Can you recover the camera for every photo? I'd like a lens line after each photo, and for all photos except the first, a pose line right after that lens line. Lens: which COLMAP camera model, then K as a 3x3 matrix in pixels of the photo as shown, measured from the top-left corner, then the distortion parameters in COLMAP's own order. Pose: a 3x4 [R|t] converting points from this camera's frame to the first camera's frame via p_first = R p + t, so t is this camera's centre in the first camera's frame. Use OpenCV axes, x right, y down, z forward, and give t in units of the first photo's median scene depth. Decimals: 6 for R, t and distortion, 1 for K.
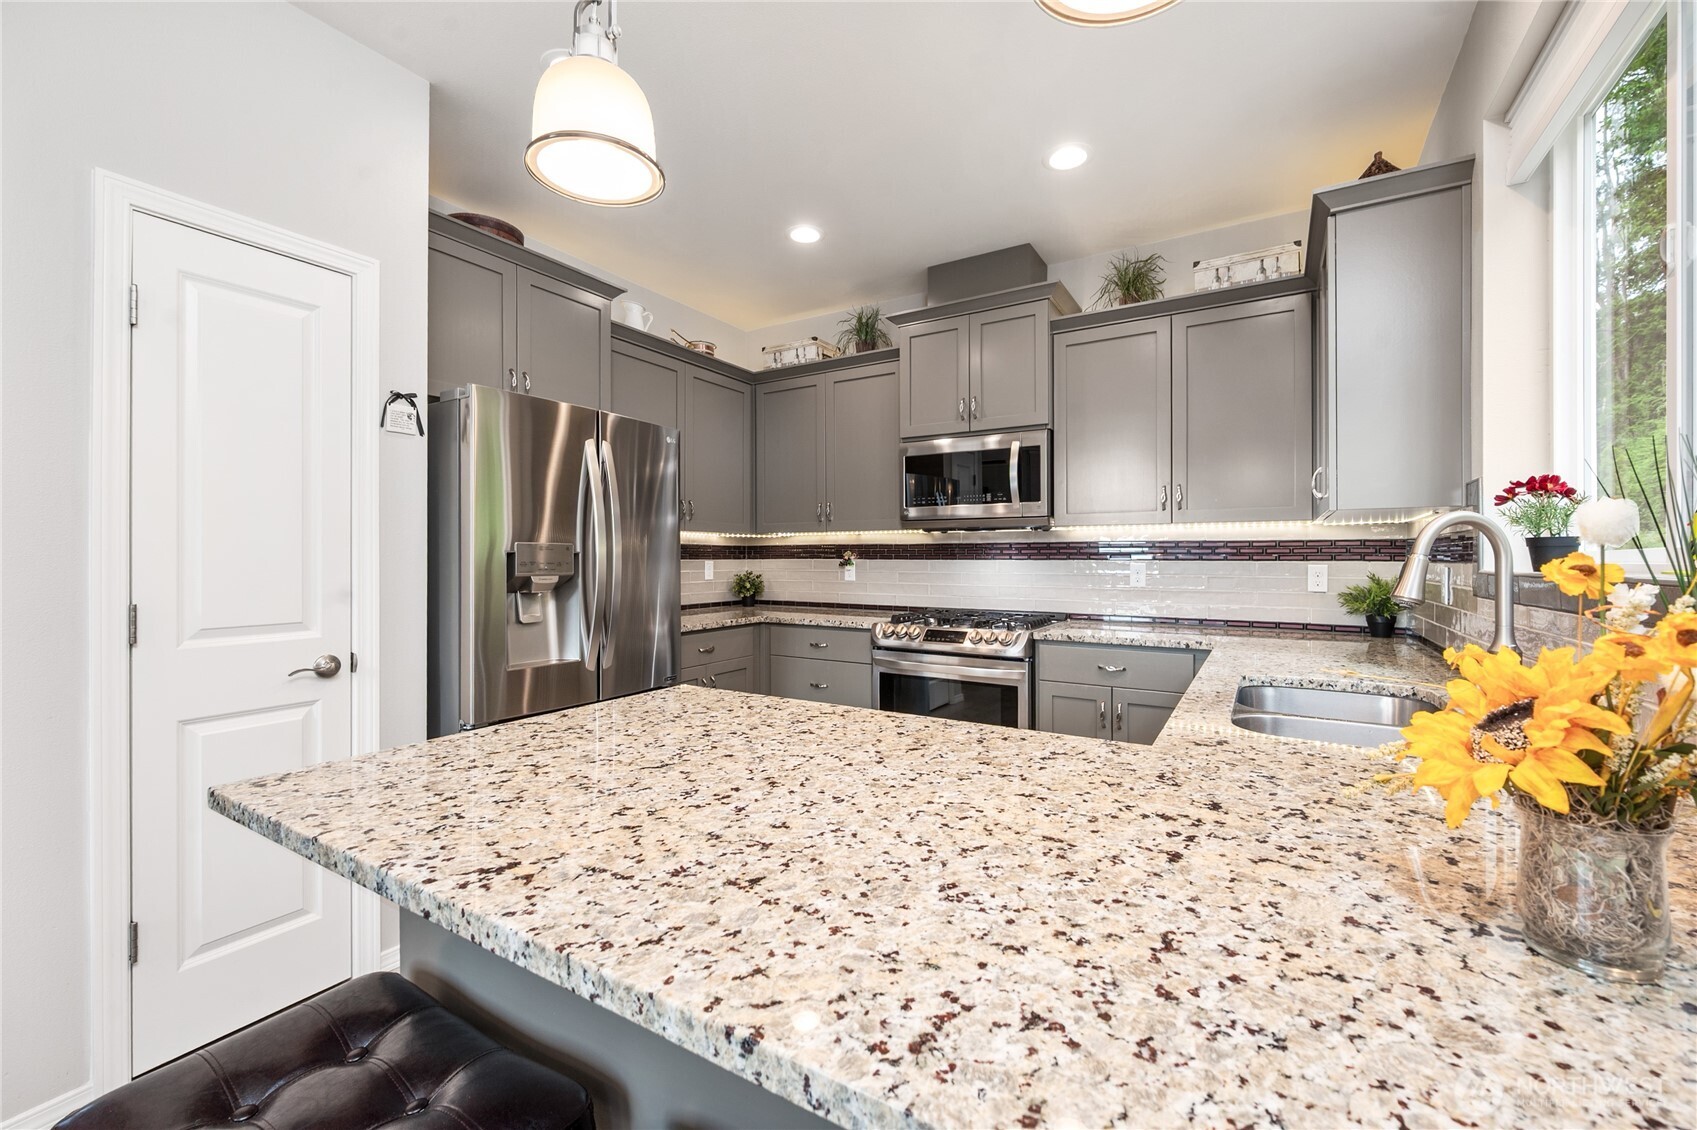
lens RADIAL K [[693.5, 0, 847.8], [0, 693.5, 563.9], [0, 0, 1]] dist [0.002042, -0.000751]
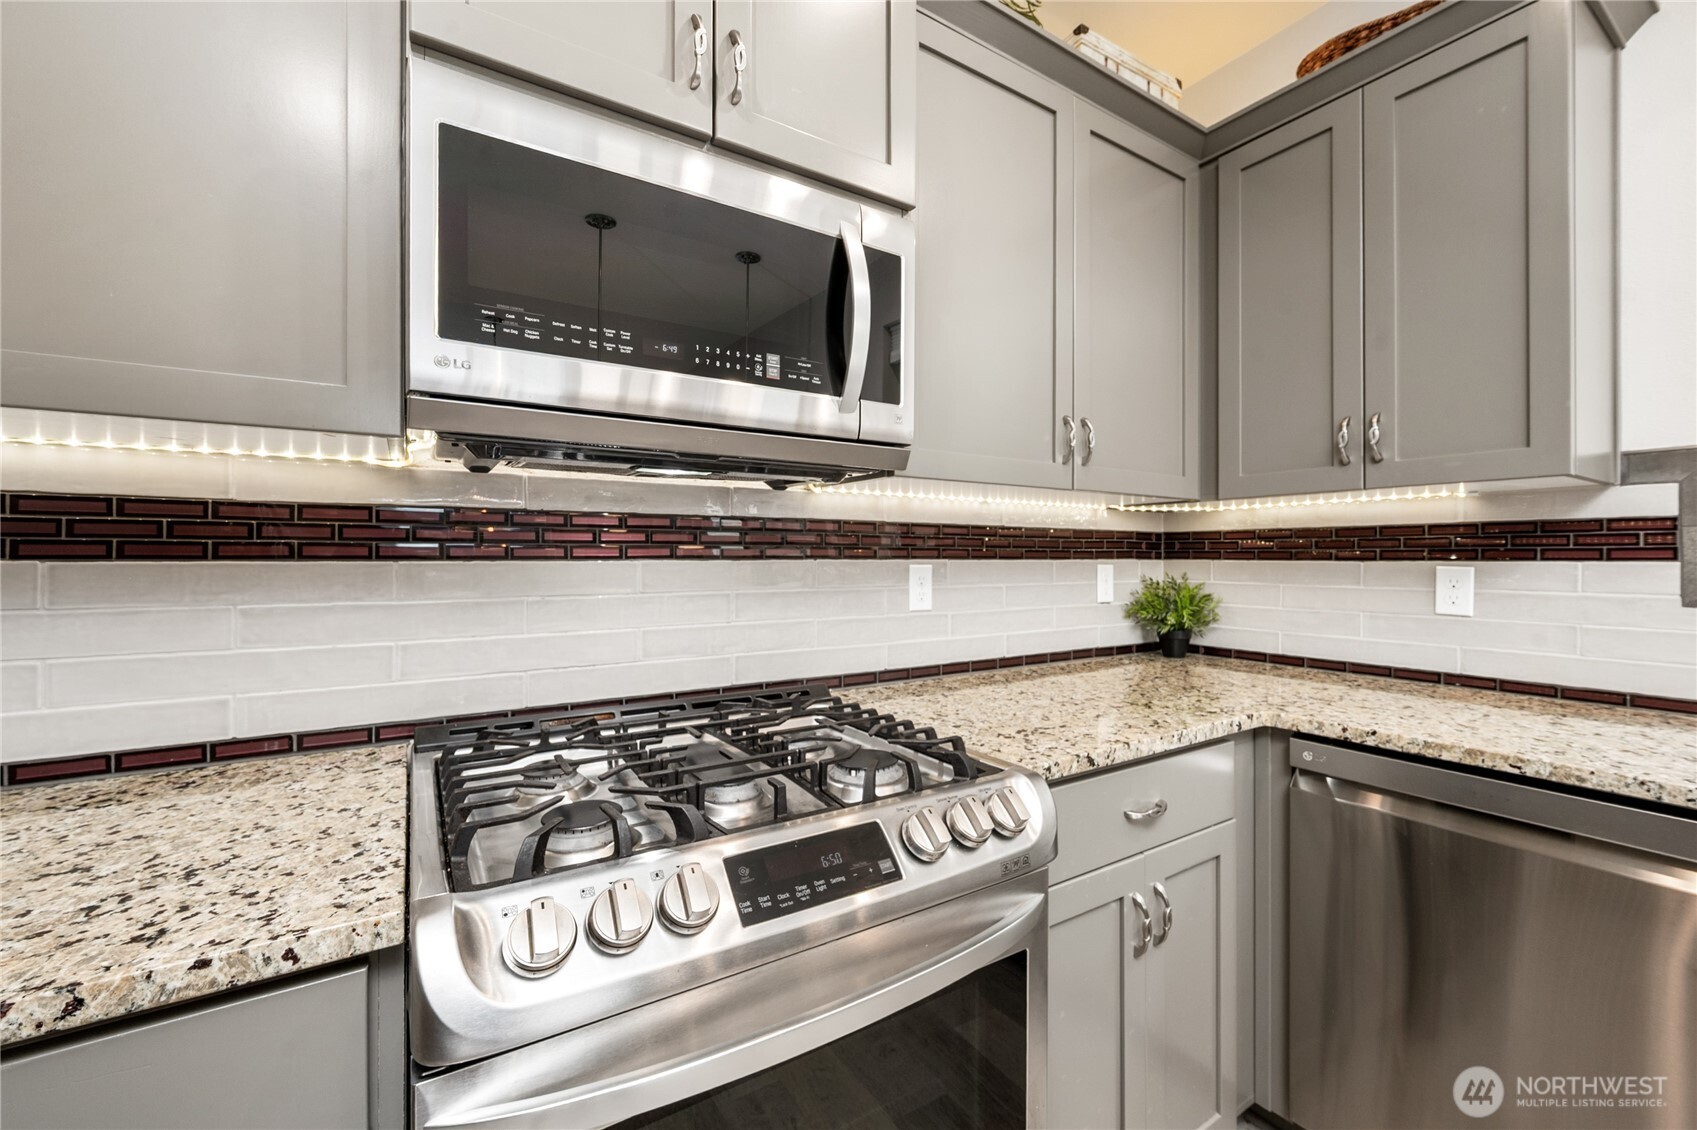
lens RADIAL K [[693.5, 0, 847.7], [0, 693.5, 556.3], [0, 0, 1]] dist [0.002042, -0.000751]
pose [[0.436223, -0.004044, 0.899829, -0.073517], [0.000410, 0.999991, 0.004295, -0.009684], [-0.899838, -0.001505, 0.436221, 0.858404]]
